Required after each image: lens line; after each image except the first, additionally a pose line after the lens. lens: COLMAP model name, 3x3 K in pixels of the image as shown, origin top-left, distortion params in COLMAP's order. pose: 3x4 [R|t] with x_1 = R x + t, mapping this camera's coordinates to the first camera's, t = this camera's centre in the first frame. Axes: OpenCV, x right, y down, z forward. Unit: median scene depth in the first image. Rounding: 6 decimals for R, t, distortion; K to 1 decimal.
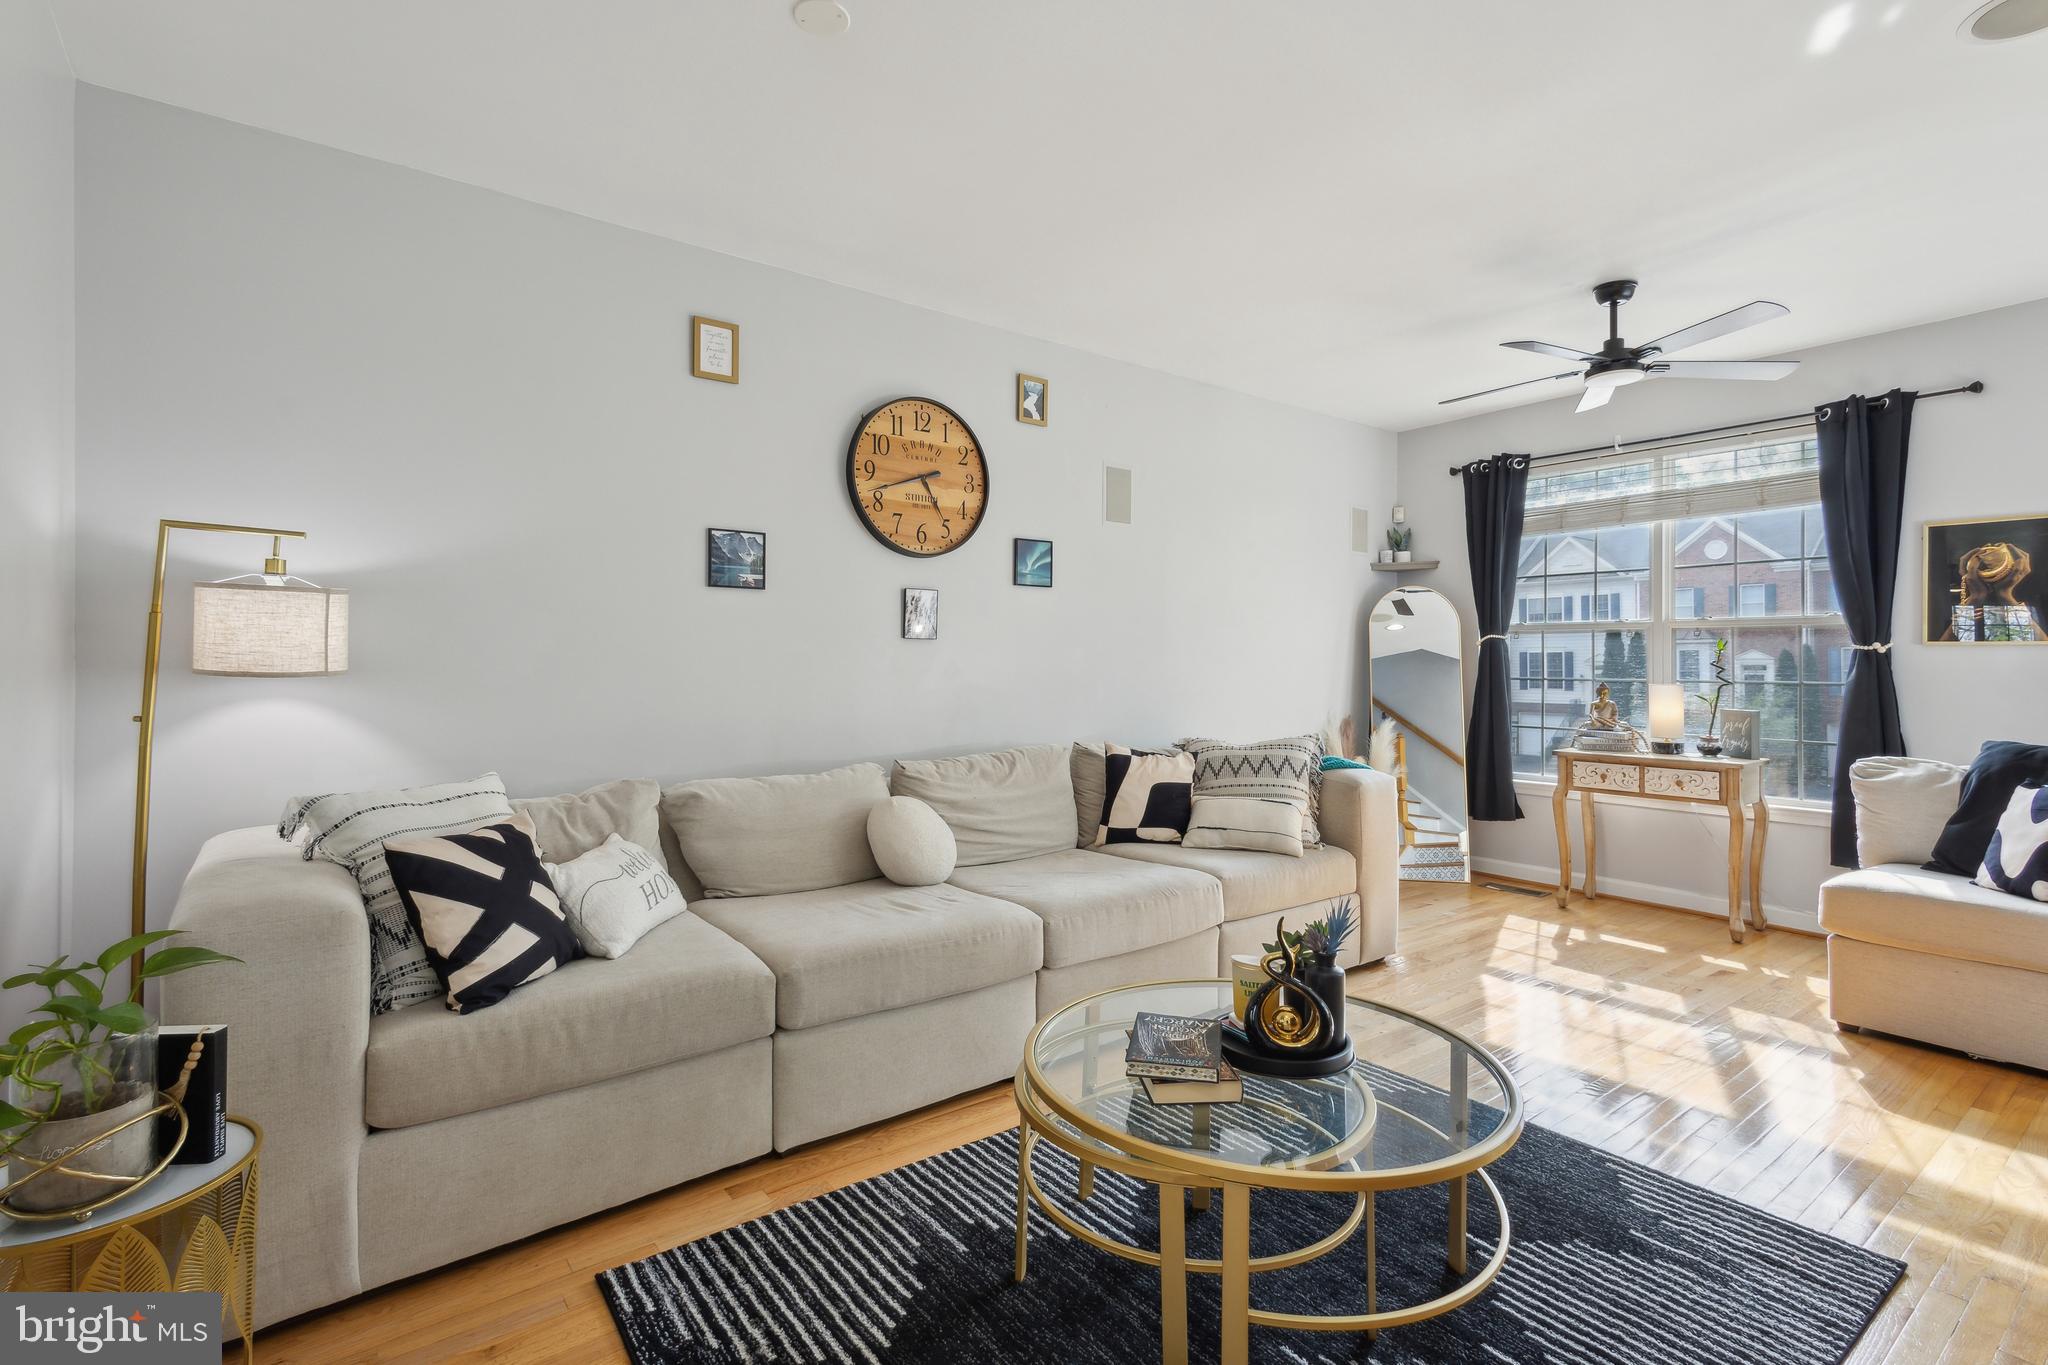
lens RADIAL K [[949.4, 0, 1000.8], [0, 949.4, 655.1], [0, 0, 1]] dist [0.018421, -0.004861]
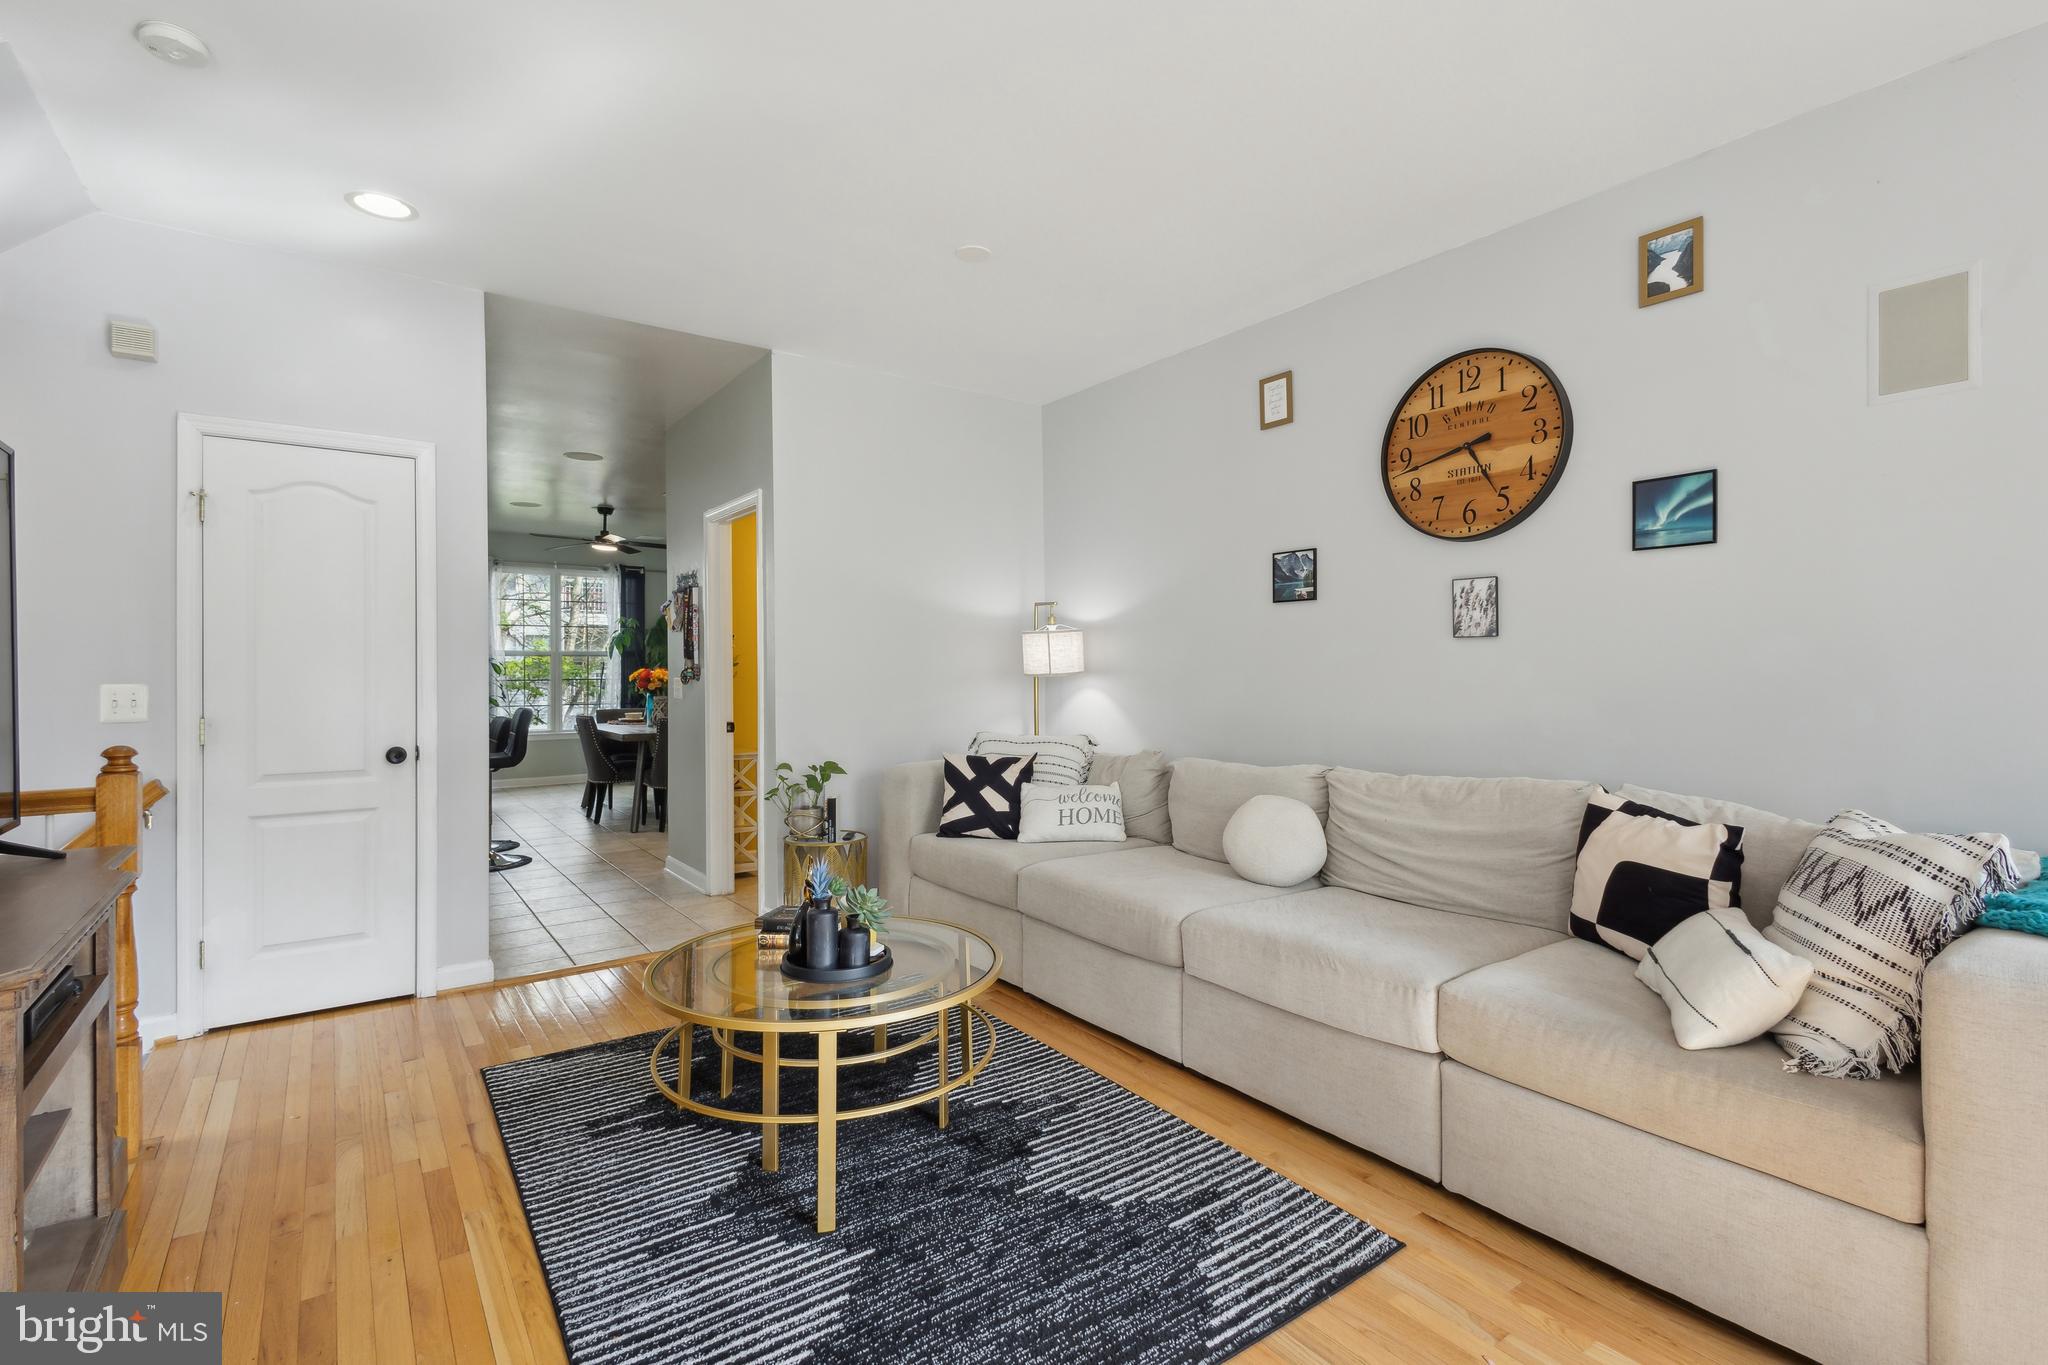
lens RADIAL K [[949.4, 0, 1033.3], [0, 949.4, 671.2], [0, 0, 1]] dist [0.018421, -0.004861]
pose [[-0.003553, -0.000524, -0.999994, 0.769055], [0.014265, 0.999898, -0.000575, 0.008035], [0.999892, -0.014267, -0.003545, 0.617459]]
